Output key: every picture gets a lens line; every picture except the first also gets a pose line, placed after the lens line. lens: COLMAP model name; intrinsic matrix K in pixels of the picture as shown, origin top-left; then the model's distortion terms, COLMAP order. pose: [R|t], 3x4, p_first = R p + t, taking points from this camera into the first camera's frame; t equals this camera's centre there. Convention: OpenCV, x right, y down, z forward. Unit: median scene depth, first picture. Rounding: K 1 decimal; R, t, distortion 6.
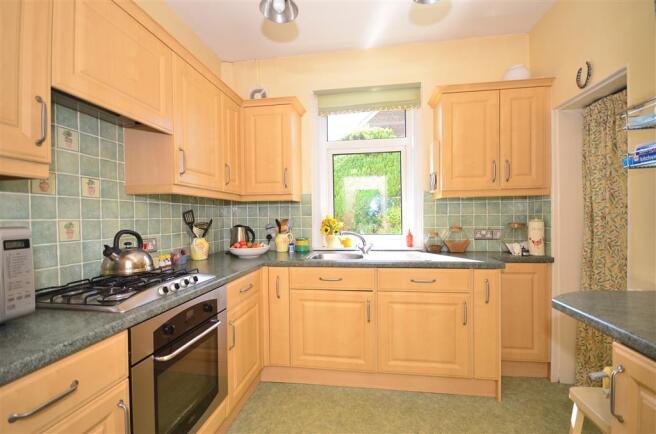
lens RADIAL K [[284.8, 0, 328.2], [0, 284.8, 218.6], [0, 0, 1]] dist [0.002287, 0.000185]
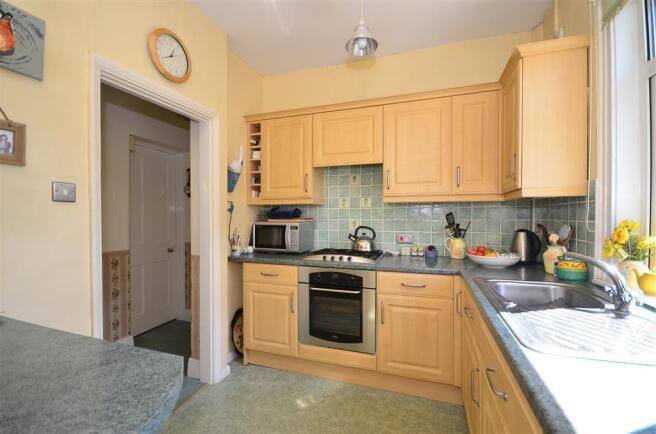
lens RADIAL K [[284.8, 0, 328.0], [0, 284.8, 216.0], [0, 0, 1]] dist [0.002287, 0.000185]
pose [[-0.190120, 0.007155, -0.981735, 1.047719], [-0.003972, 0.999960, 0.008057, -0.035035], [0.981753, 0.005432, -0.190084, 1.115499]]
